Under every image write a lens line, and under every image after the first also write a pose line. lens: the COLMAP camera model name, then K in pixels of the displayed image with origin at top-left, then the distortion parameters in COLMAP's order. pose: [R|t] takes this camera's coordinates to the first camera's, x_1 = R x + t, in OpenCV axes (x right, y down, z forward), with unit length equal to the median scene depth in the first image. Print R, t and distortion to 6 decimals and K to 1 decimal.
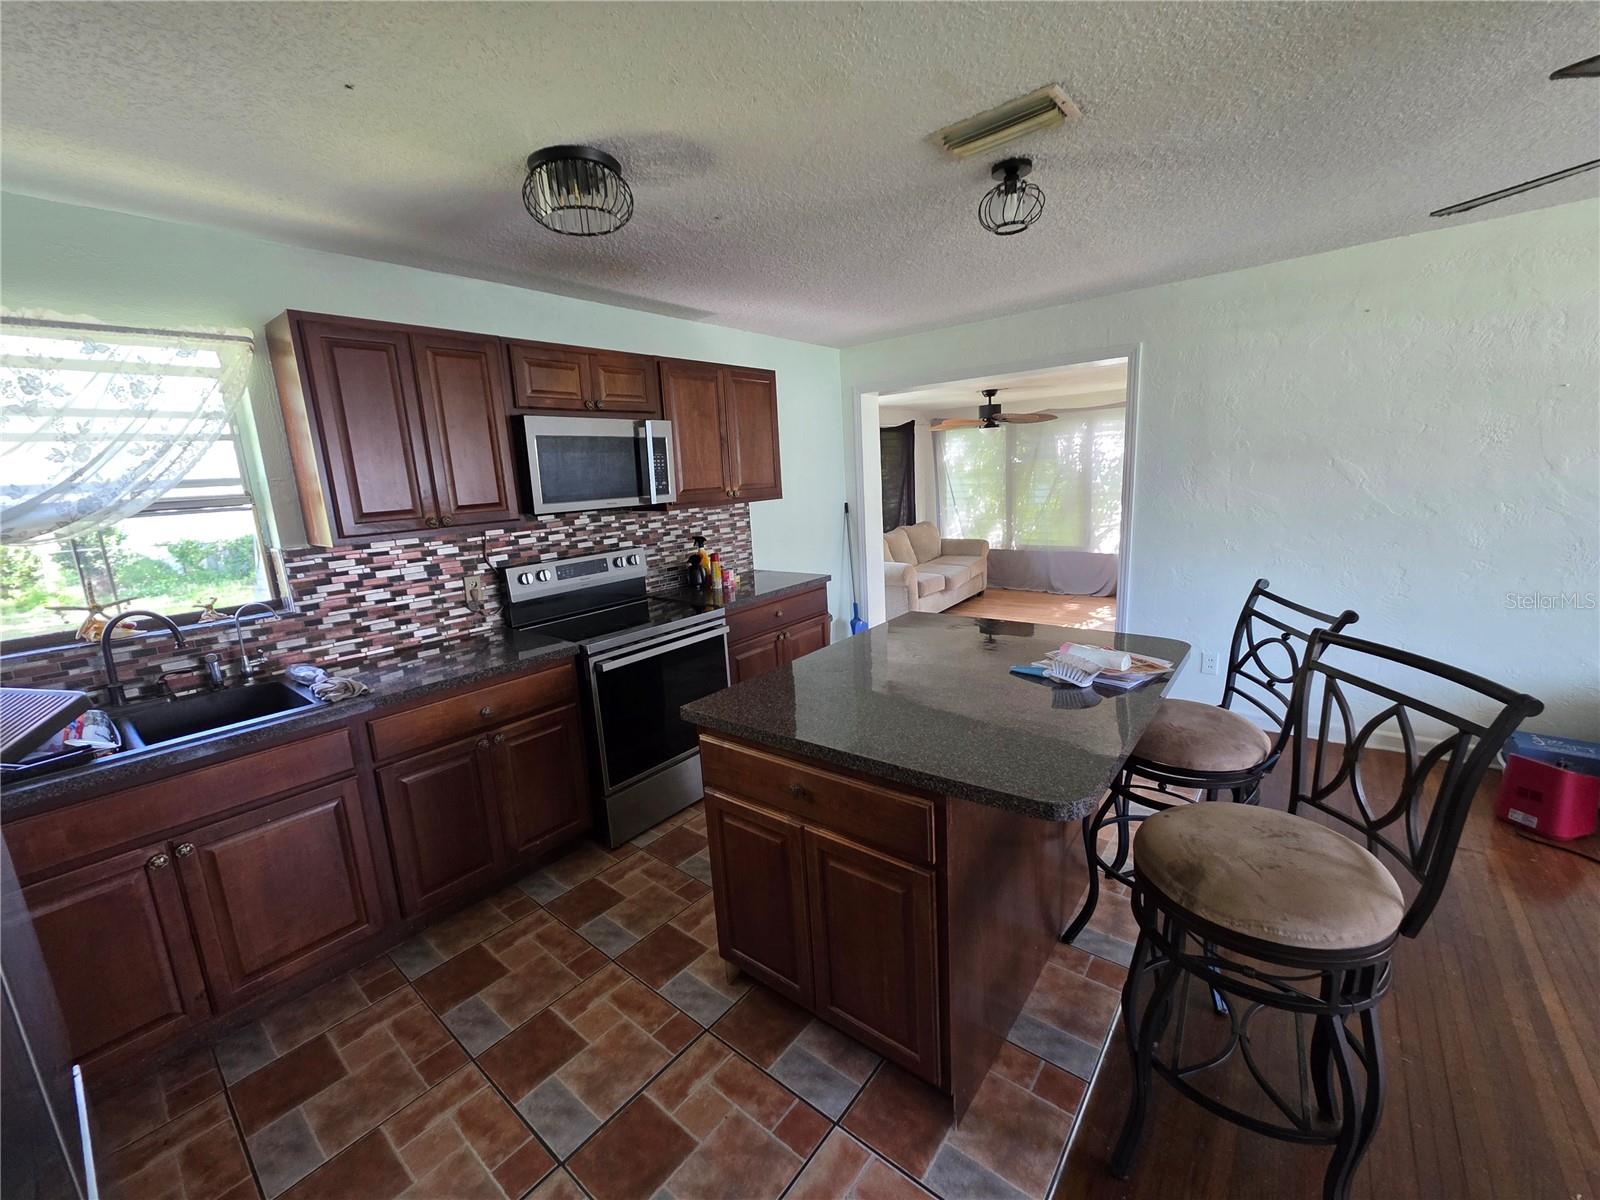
lens RADIAL K [[639.4, 0, 802.5], [0, 639.4, 594.7], [0, 0, 1]] dist [-0.003003, 0.000241]
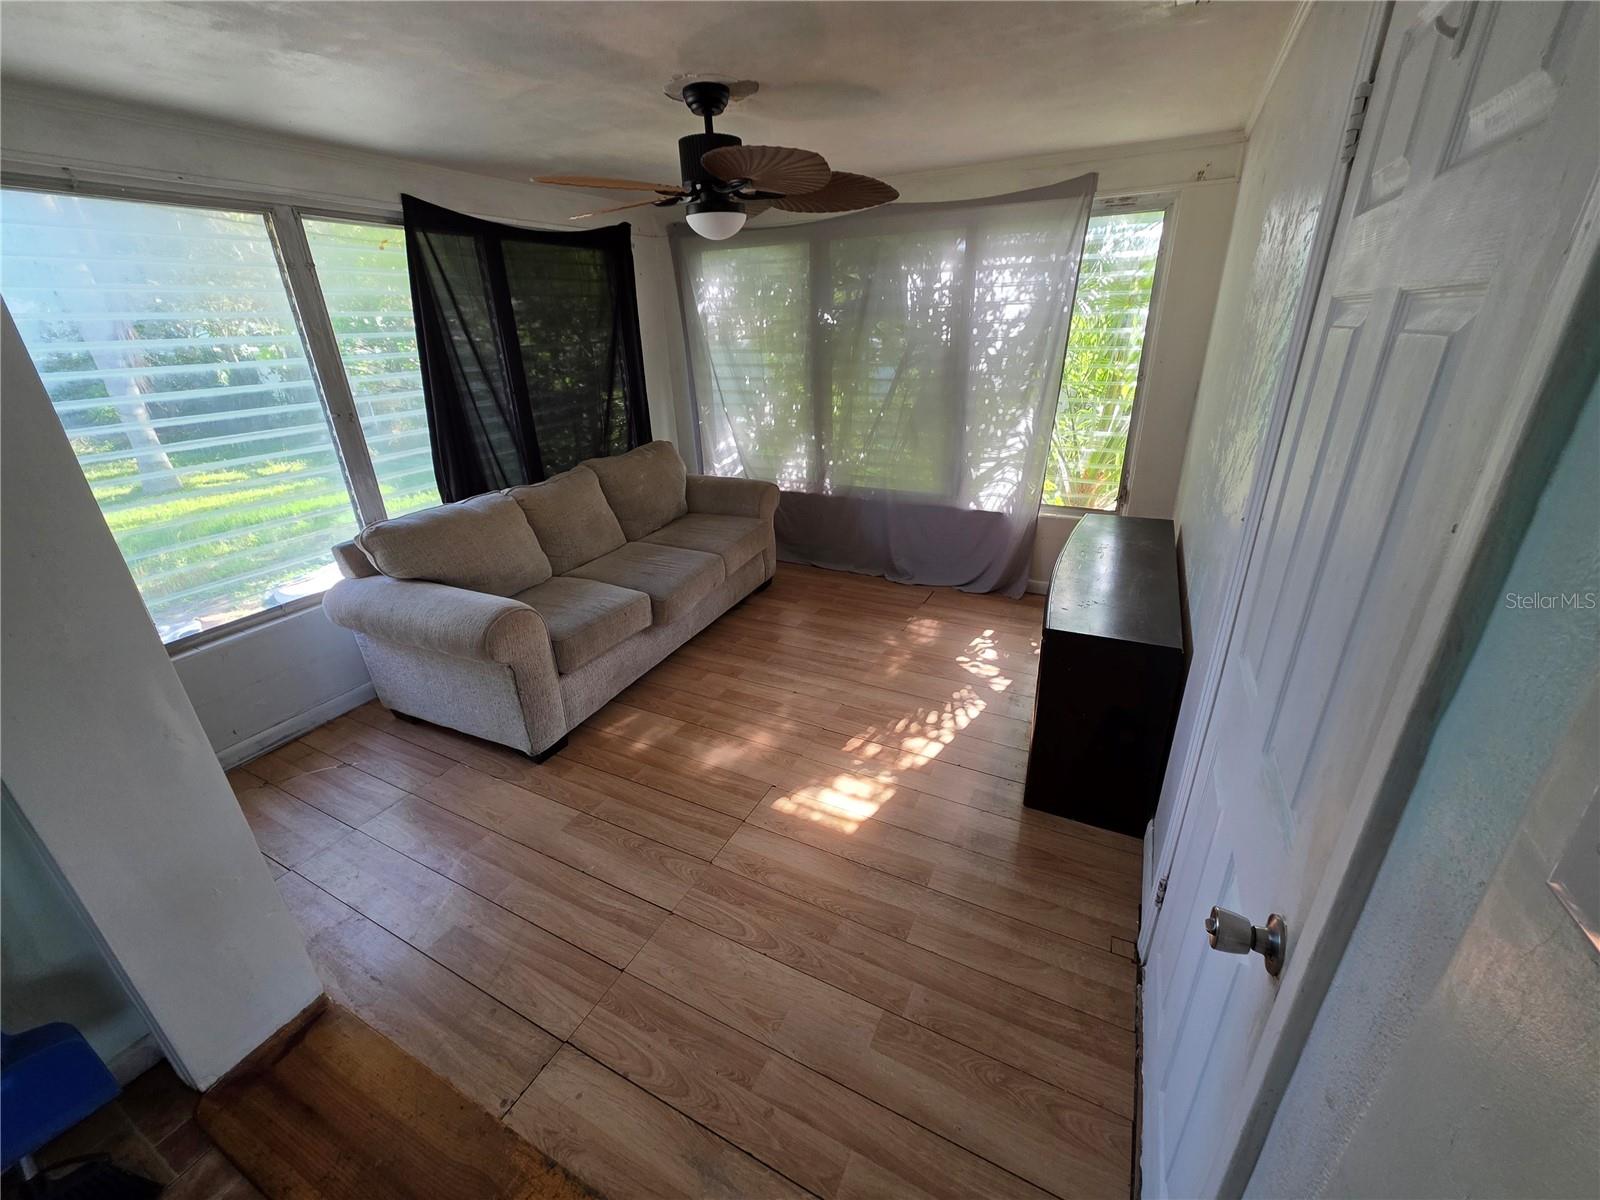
lens RADIAL K [[642.4, 0, 799.3], [0, 642.4, 595.2], [0, 0, 1]] dist [-0.001350, -0.000010]
pose [[0.979463, -0.054633, 0.194081, 0.571313], [0.015602, 0.980240, 0.197198, -0.275264], [-0.201020, -0.190120, 0.960961, 1.353619]]
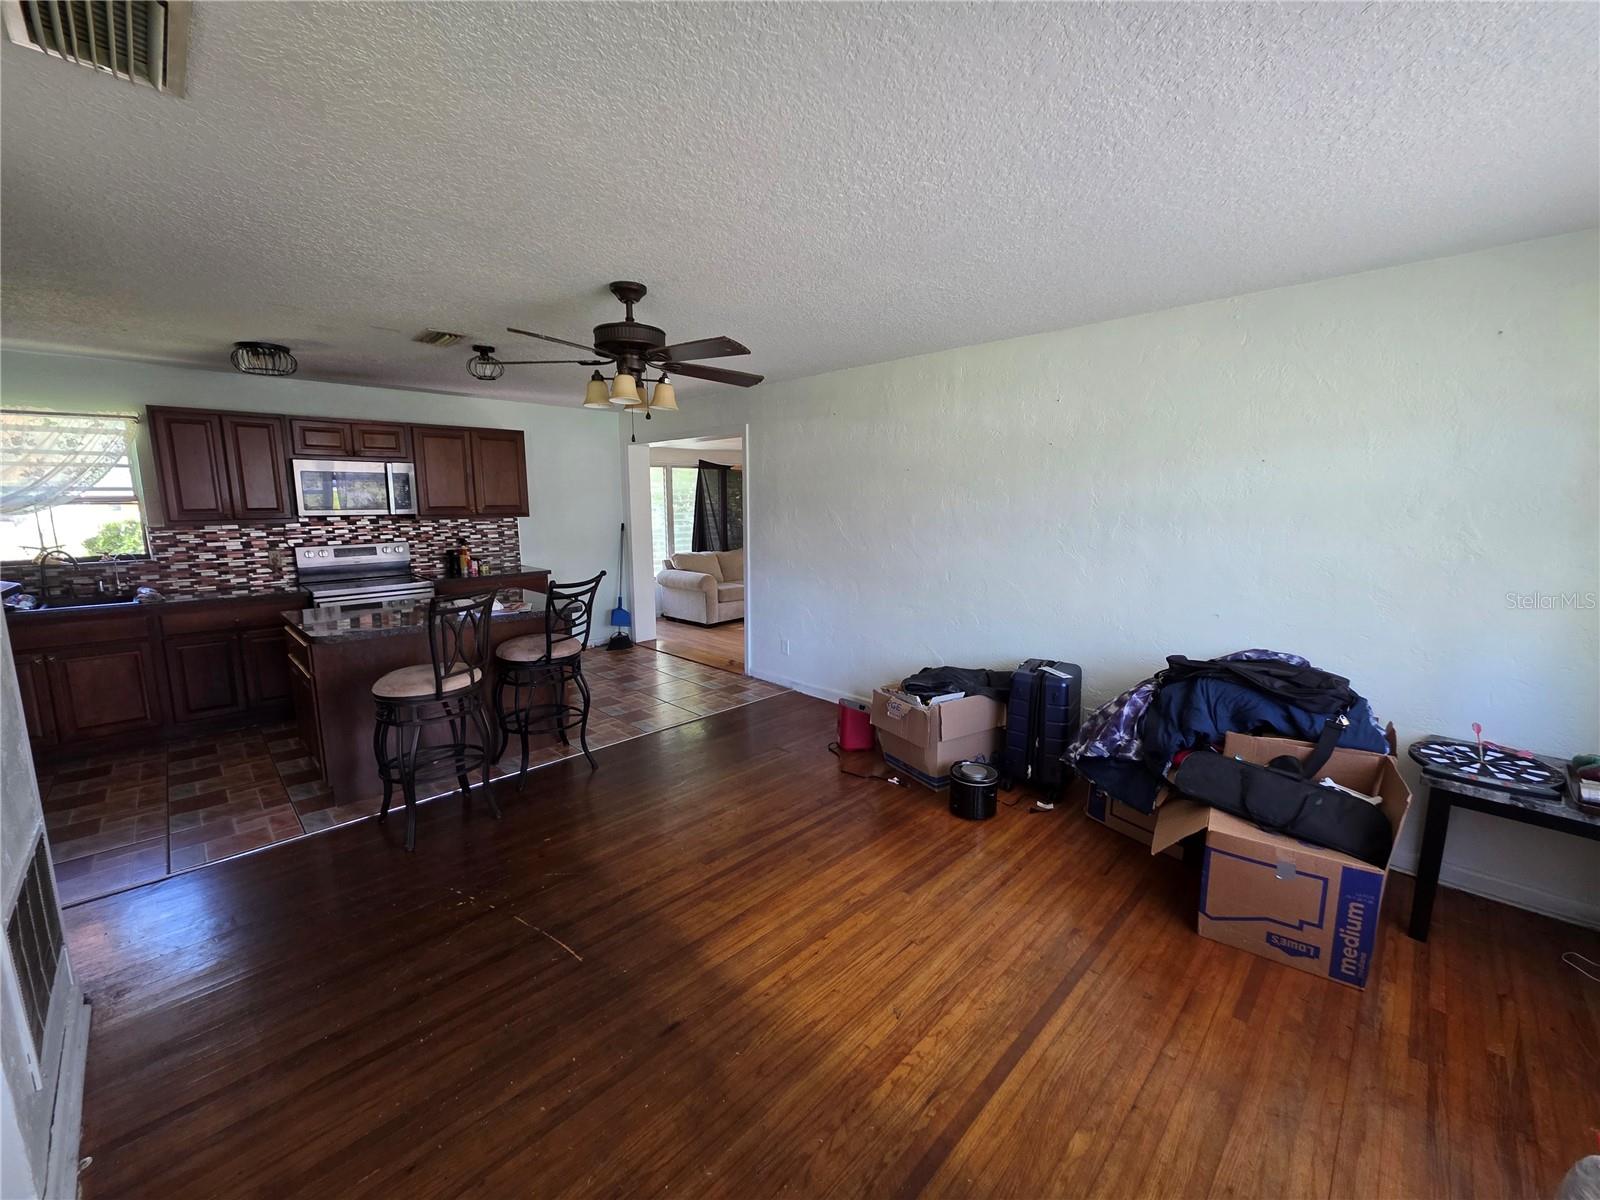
lens RADIAL K [[637.7, 0, 800.0], [0, 637.7, 600.0], [0, 0, 1]] dist [0.003121, 0.000103]
pose [[0.993252, 0.068300, -0.093728, 1.043614], [-0.070774, 0.997219, -0.023334, 0.043489], [0.091874, 0.029811, 0.995324, -0.559536]]
